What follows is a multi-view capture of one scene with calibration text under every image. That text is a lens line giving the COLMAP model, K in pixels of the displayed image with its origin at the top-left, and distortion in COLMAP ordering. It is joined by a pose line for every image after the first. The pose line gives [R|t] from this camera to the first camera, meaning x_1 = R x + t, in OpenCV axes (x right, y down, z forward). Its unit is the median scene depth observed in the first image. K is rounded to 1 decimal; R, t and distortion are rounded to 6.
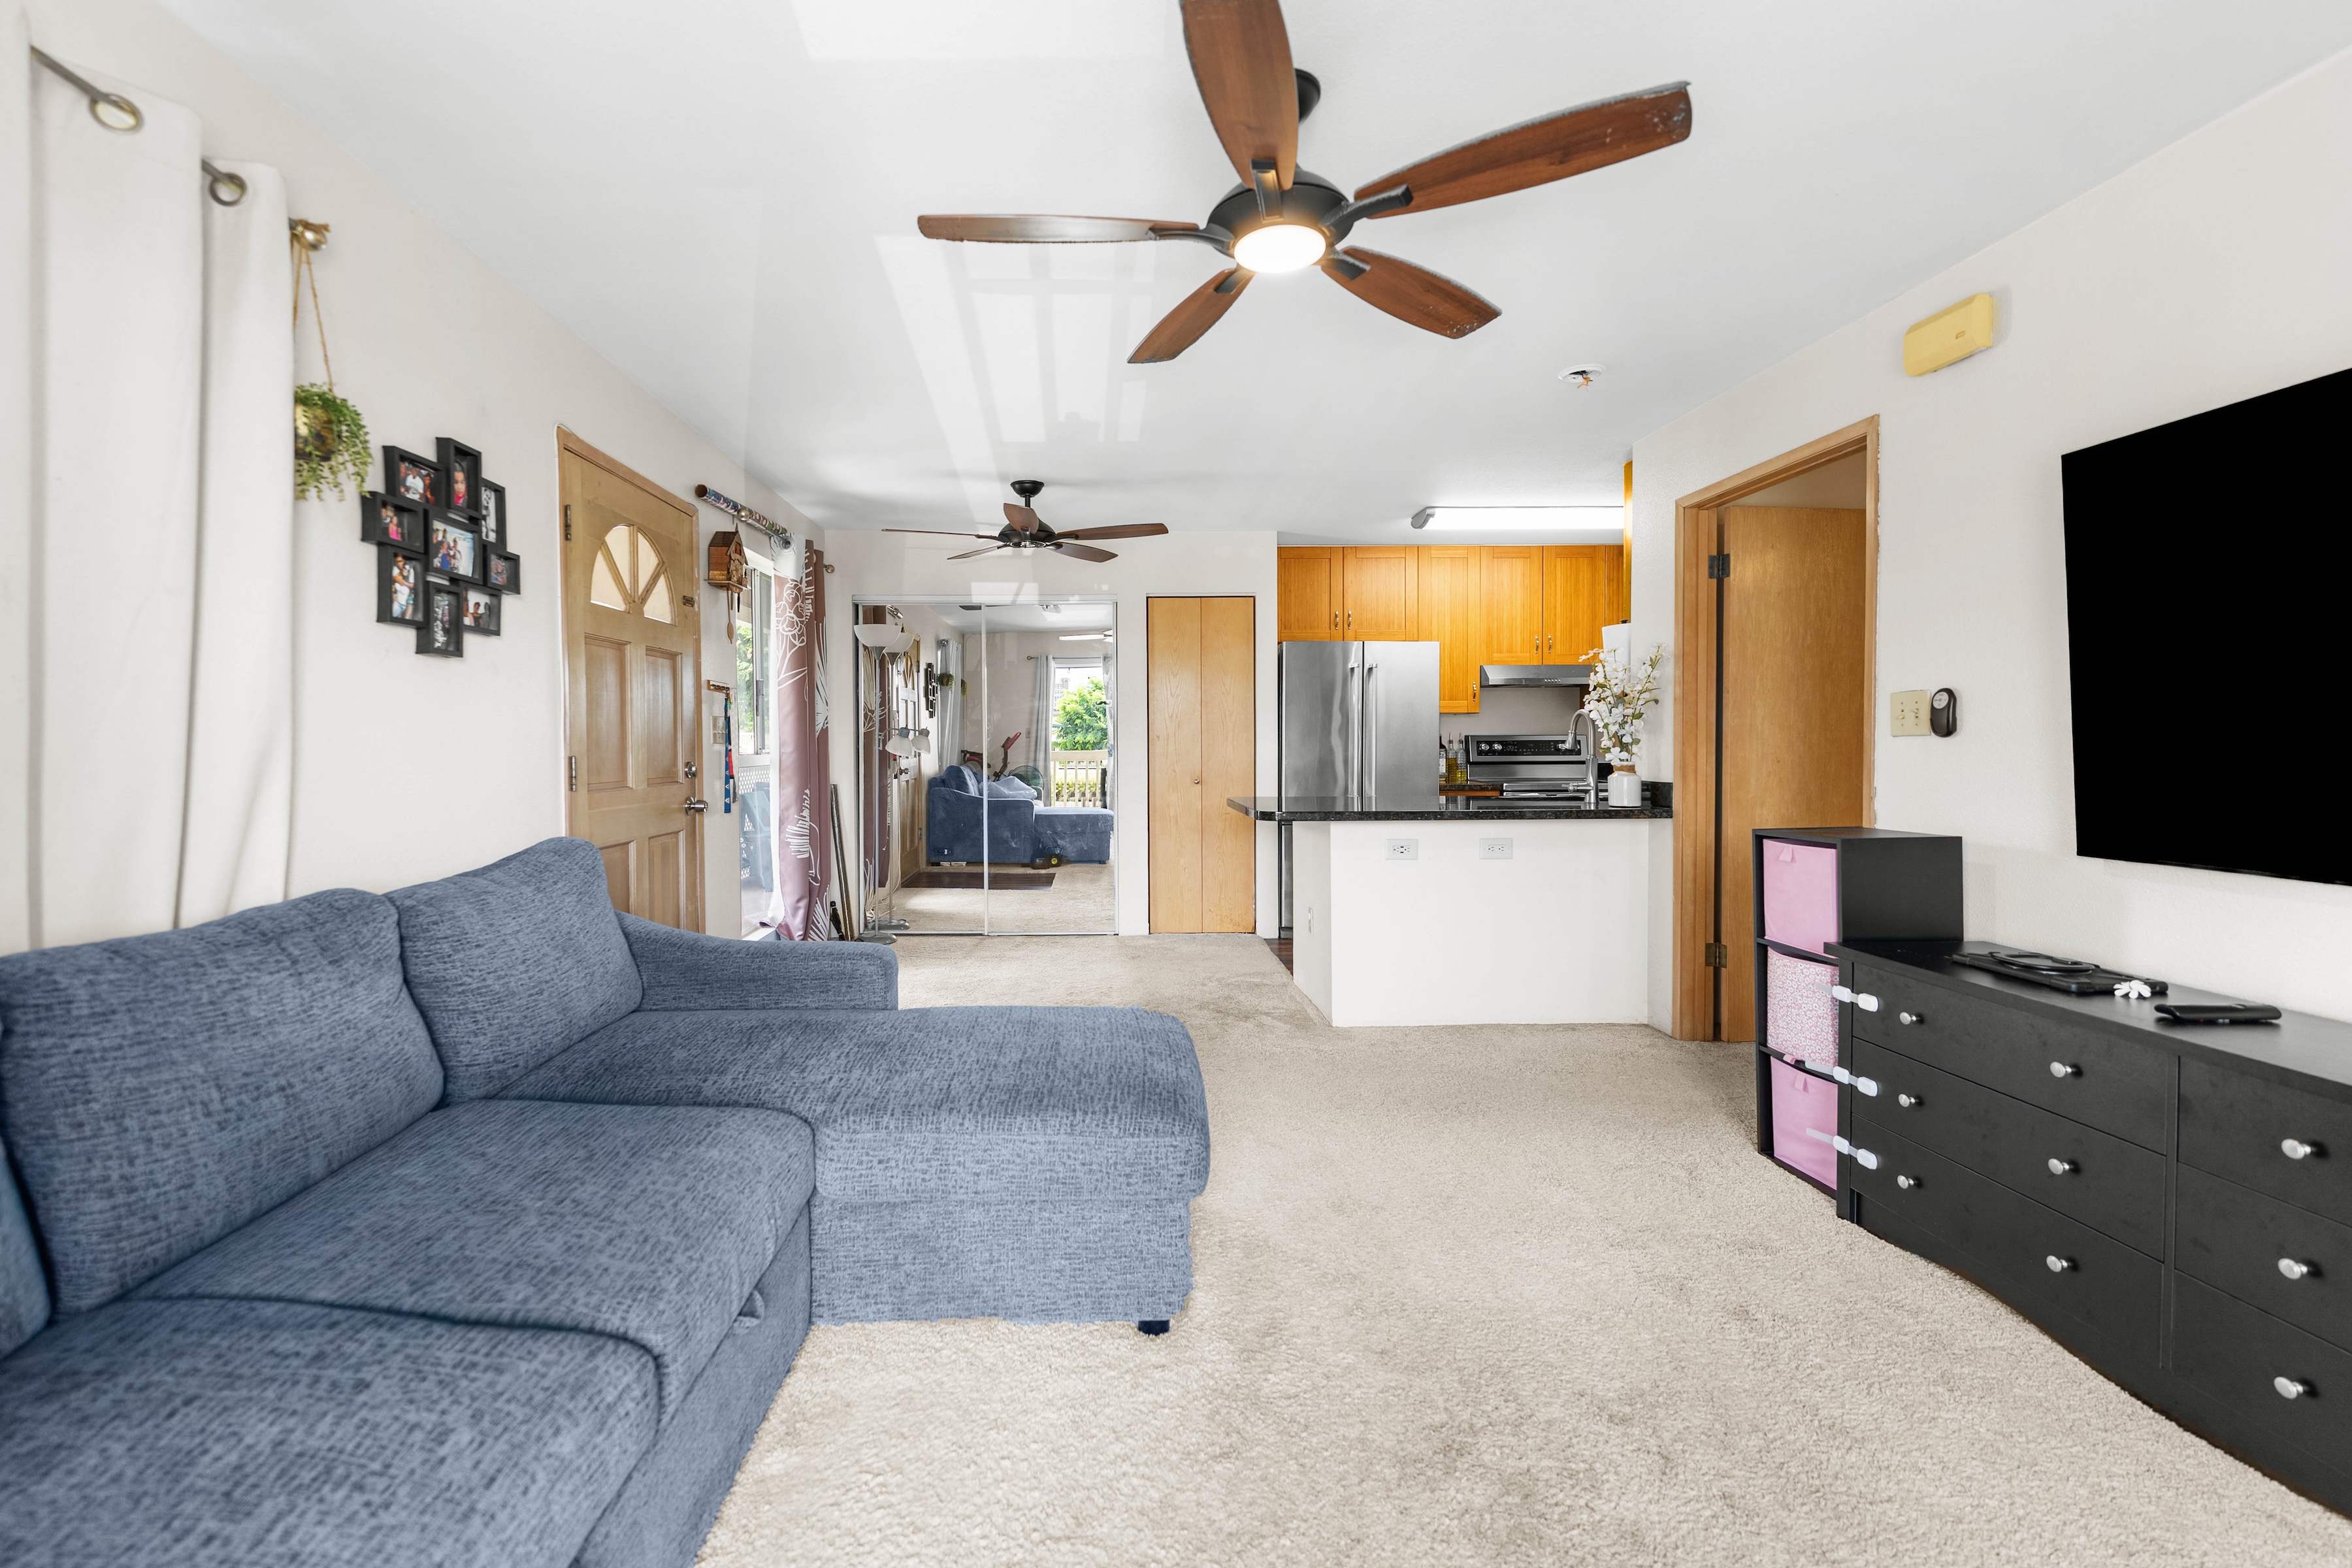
lens RADIAL K [[990.6, 0, 1168.4], [0, 990.6, 759.0], [0, 0, 1]] dist [0.002657, -0.000190]
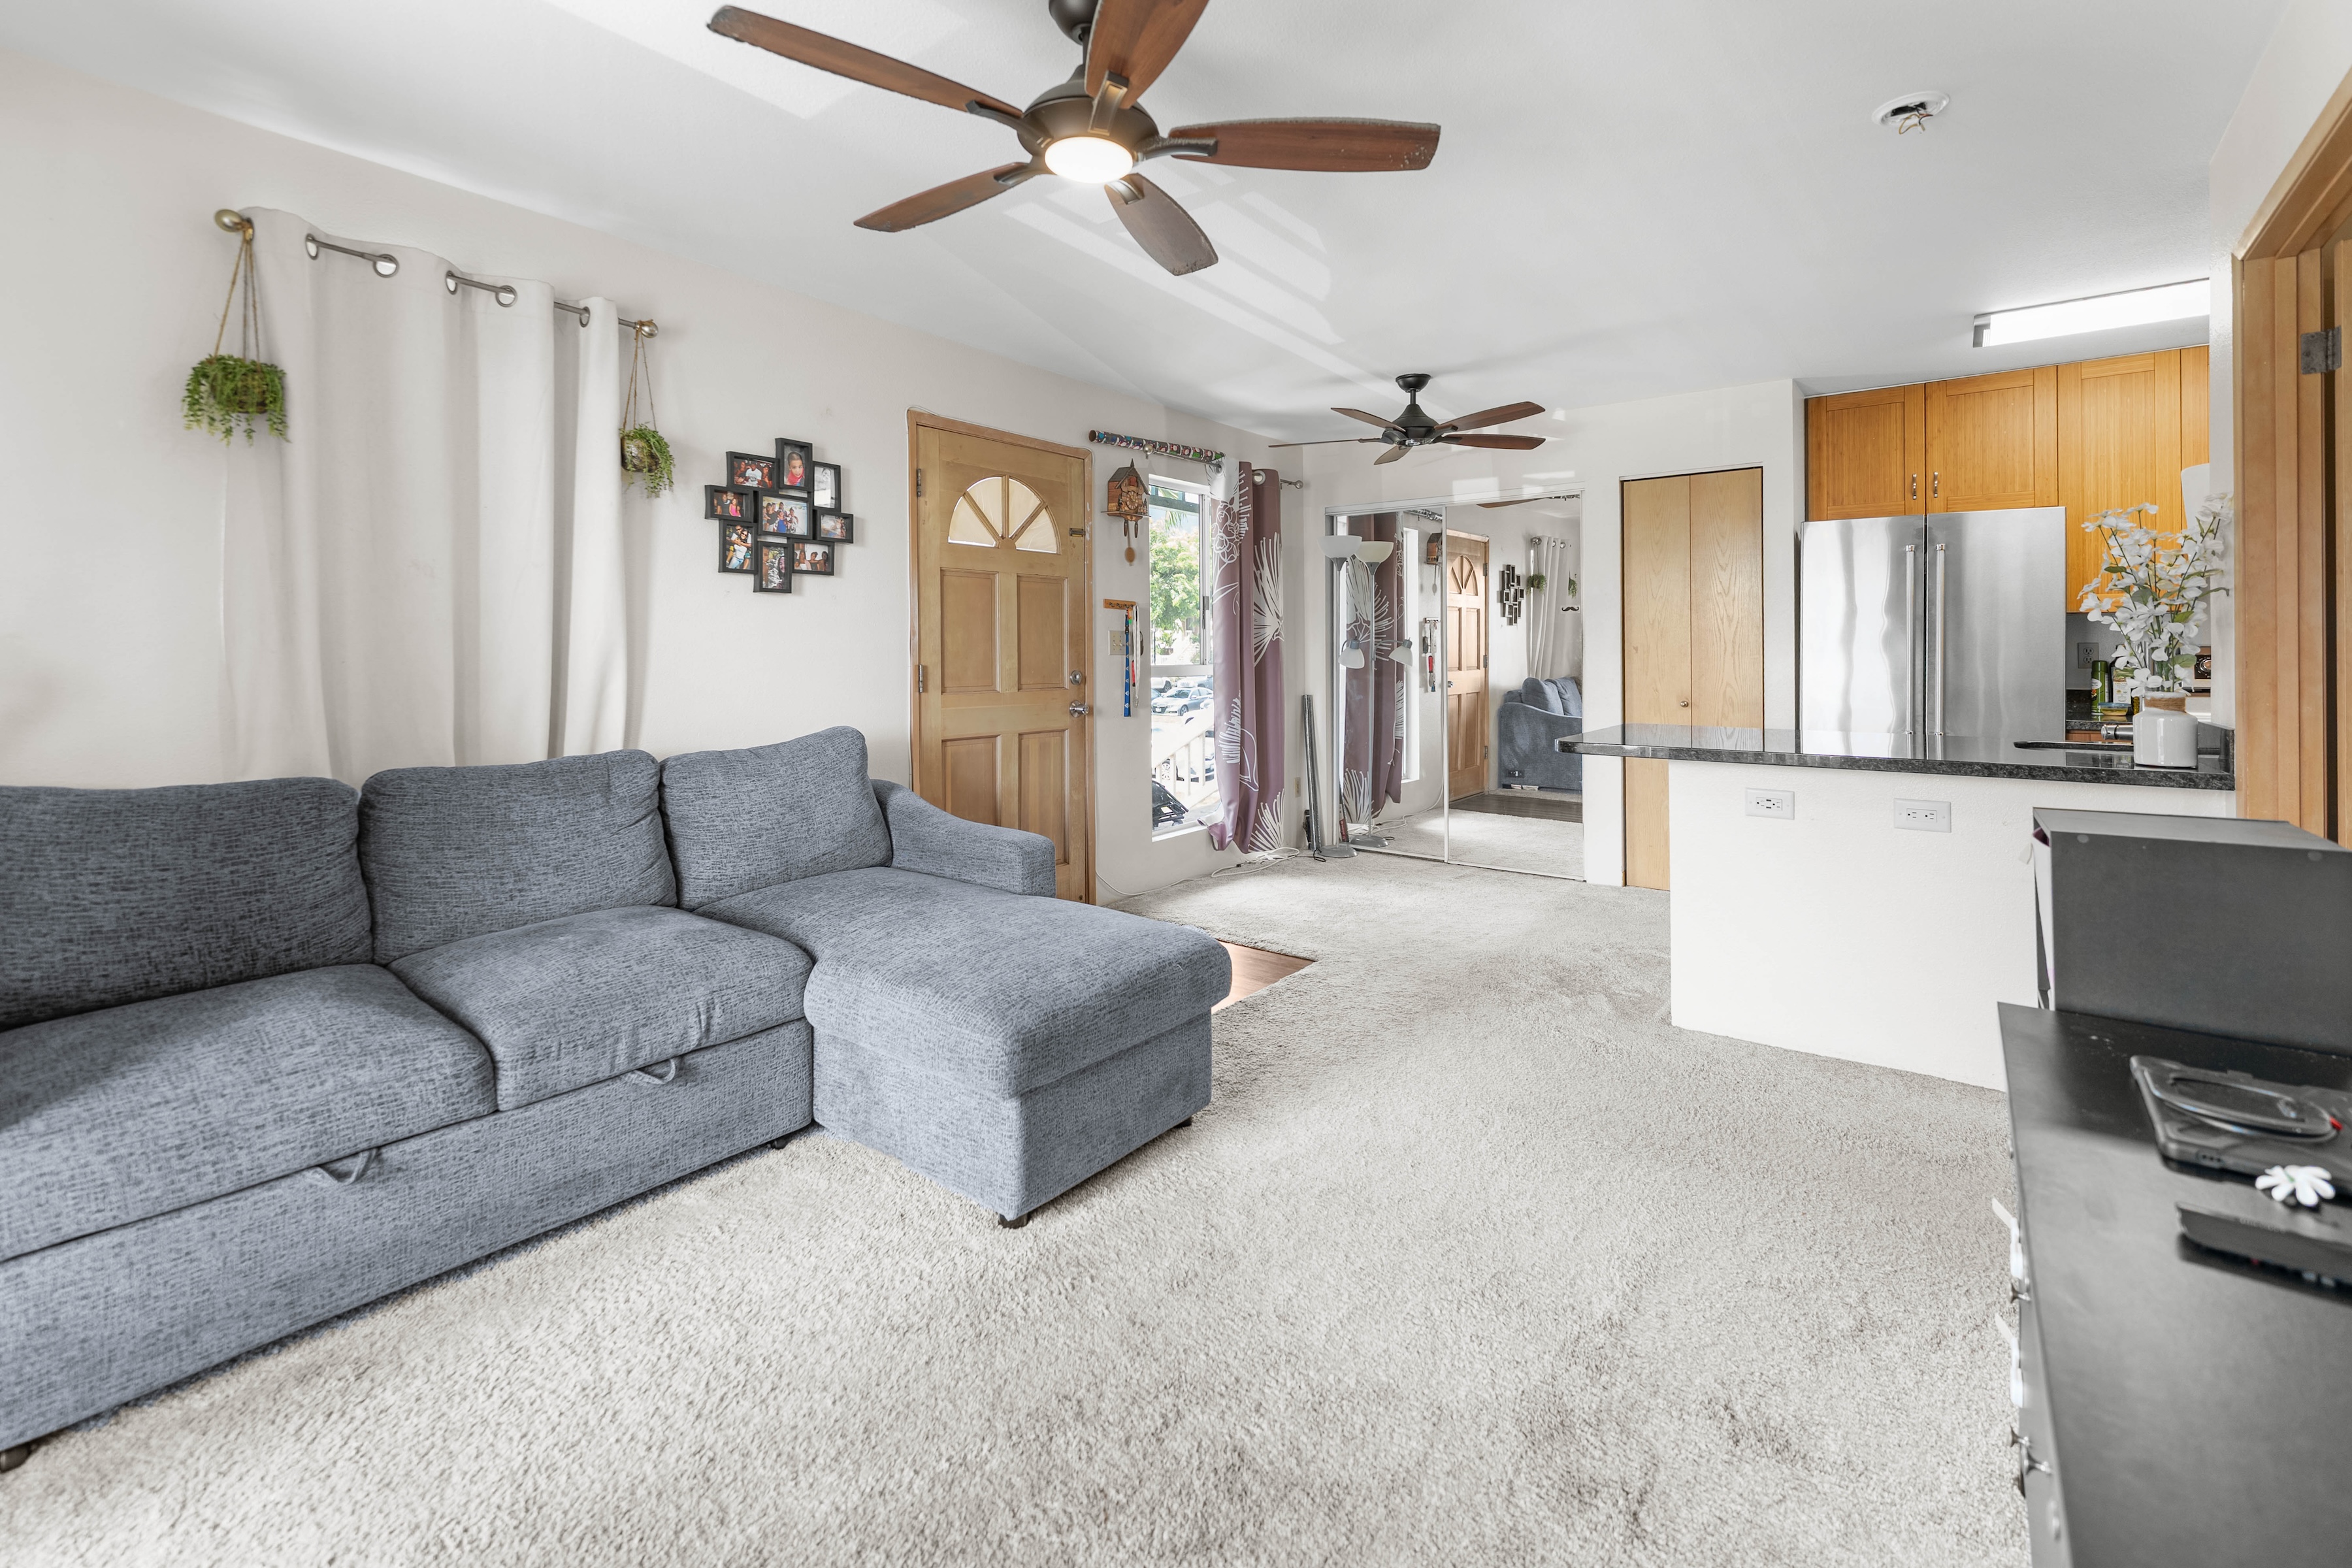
lens RADIAL K [[1046.8, 0, 1152.7], [0, 1046.8, 654.7], [0, 0, 1]] dist [-0.000291, 0.000236]
pose [[0.777195, 0.004395, -0.629245, 0.571398], [-0.013508, 0.999862, -0.009700, -0.008391], [0.629115, 0.016039, 0.777147, 0.168324]]
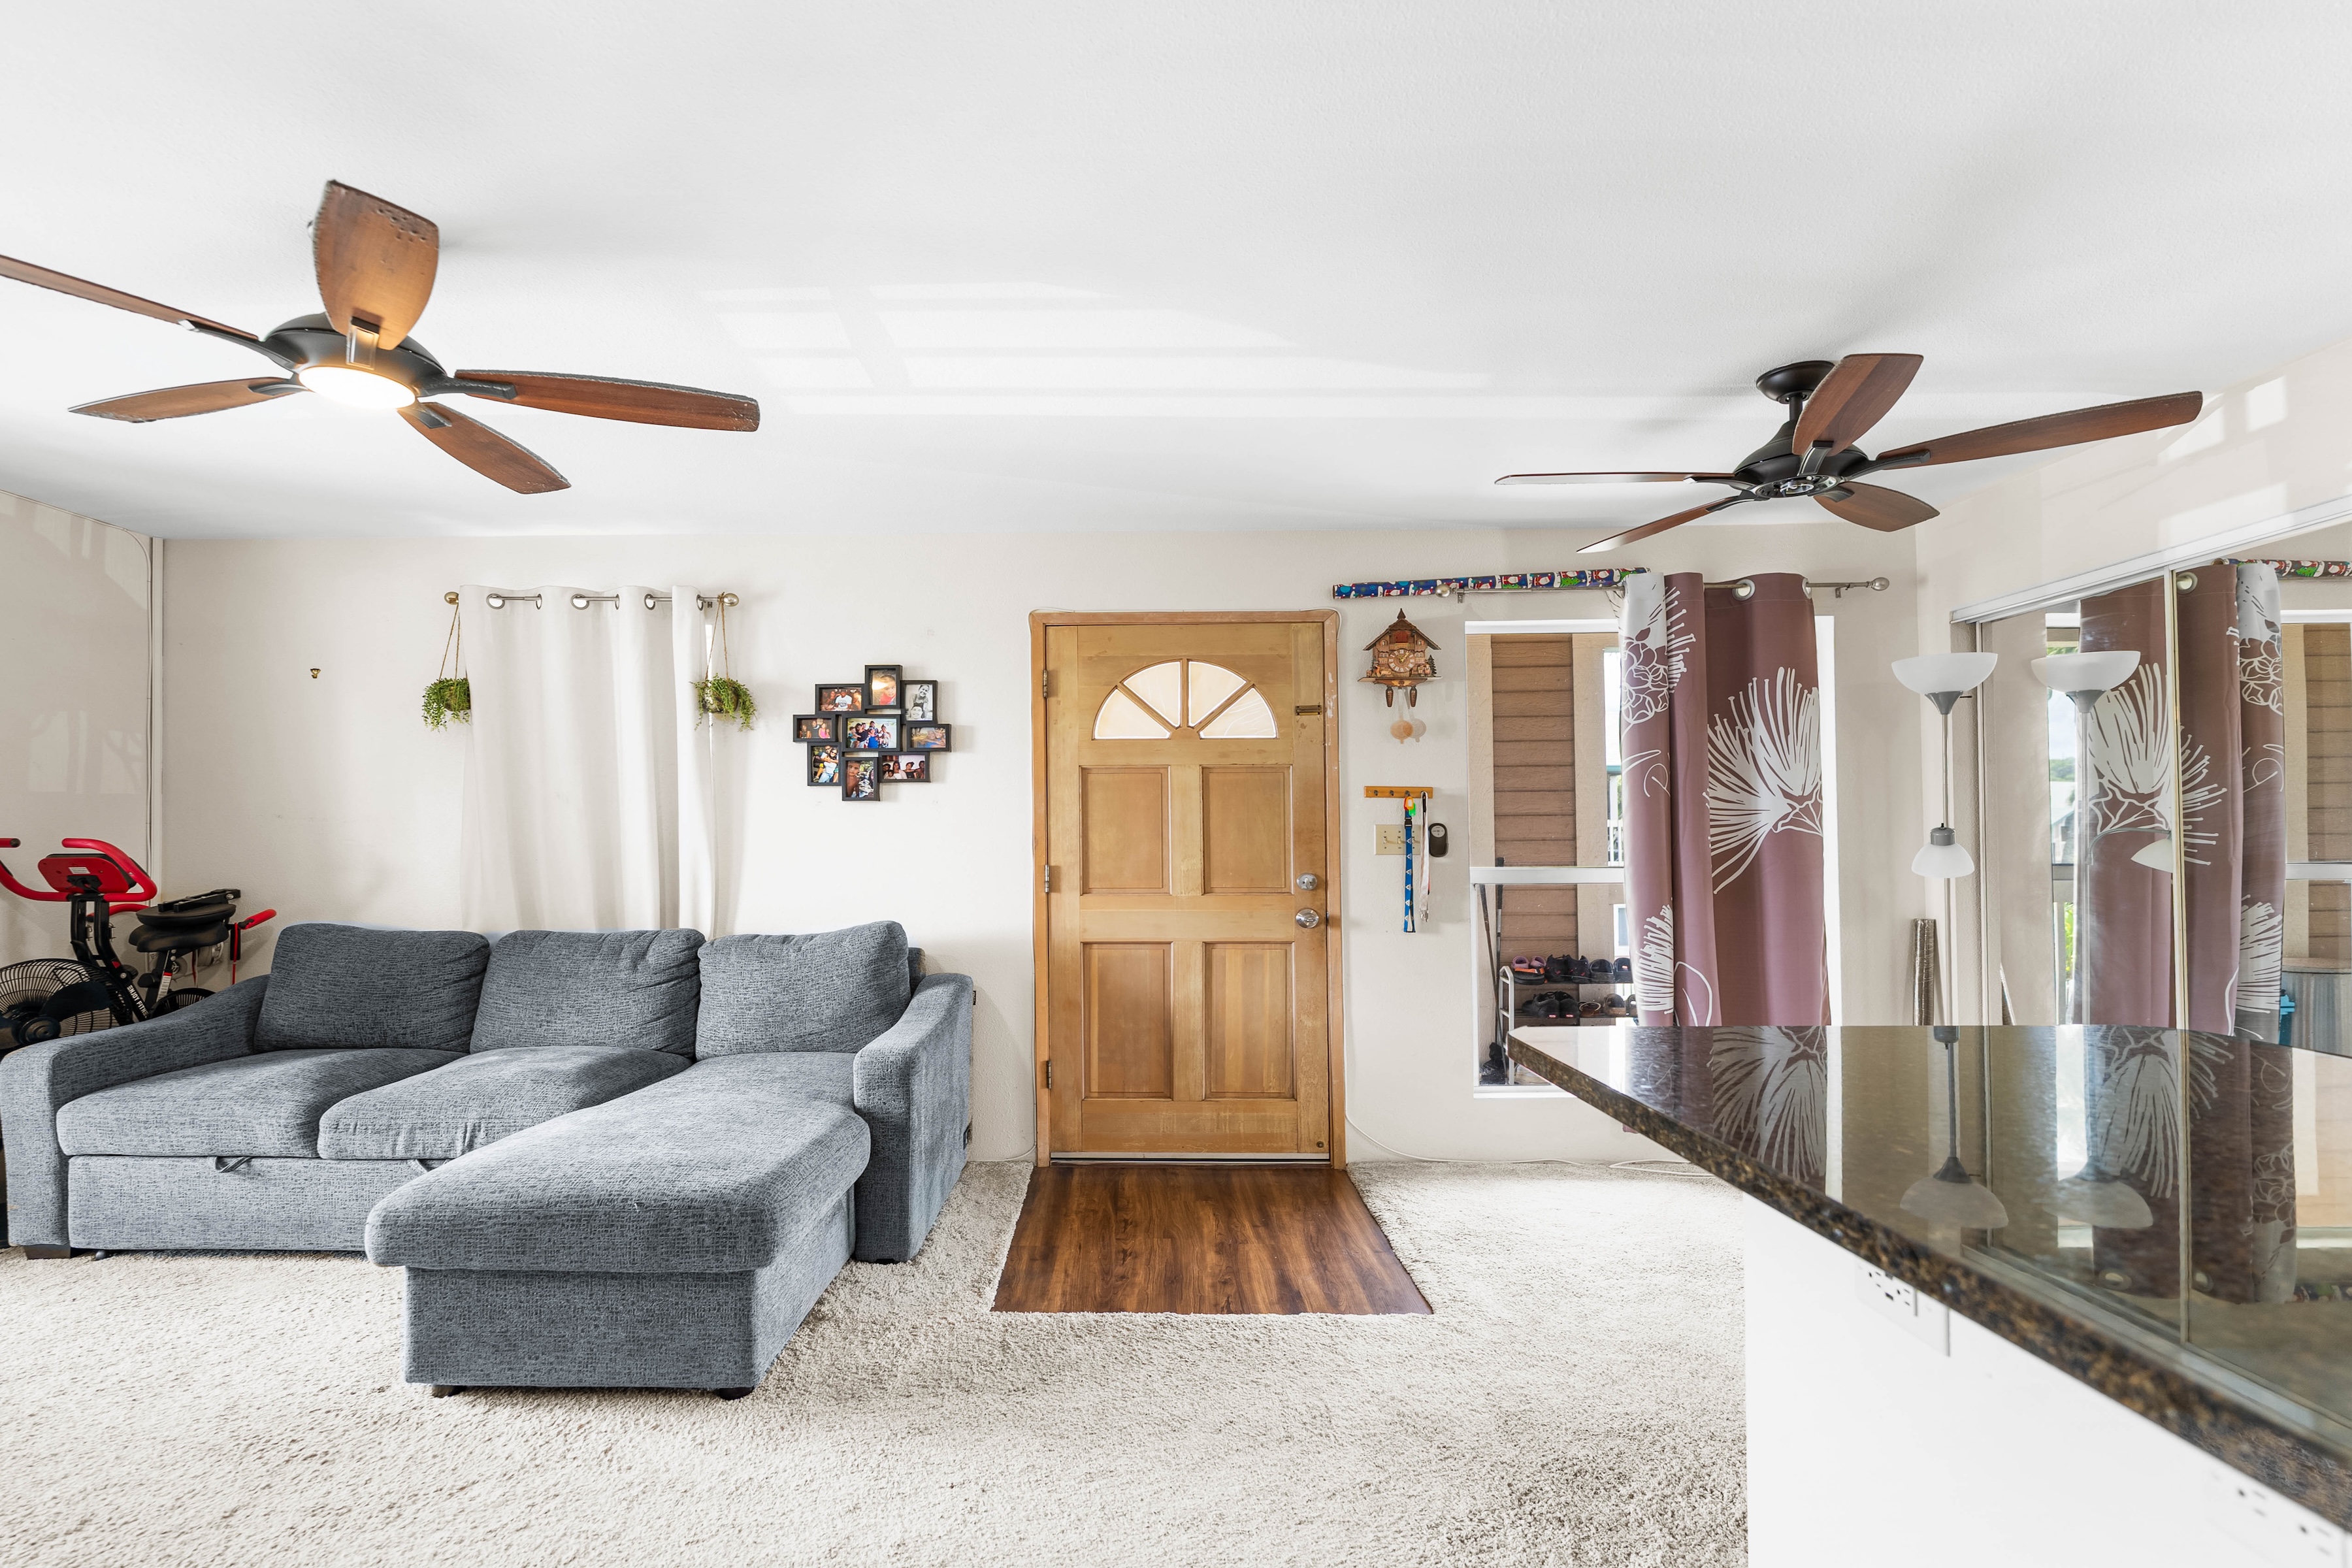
lens RADIAL K [[990.6, 0, 1156.0], [0, 990.6, 843.7], [0, 0, 1]] dist [0.002657, -0.000190]
pose [[-0.017534, -0.002490, -0.999843, 0.800595], [-0.015471, 0.999878, -0.002219, -0.035446], [0.999727, 0.015430, -0.017570, 1.384291]]
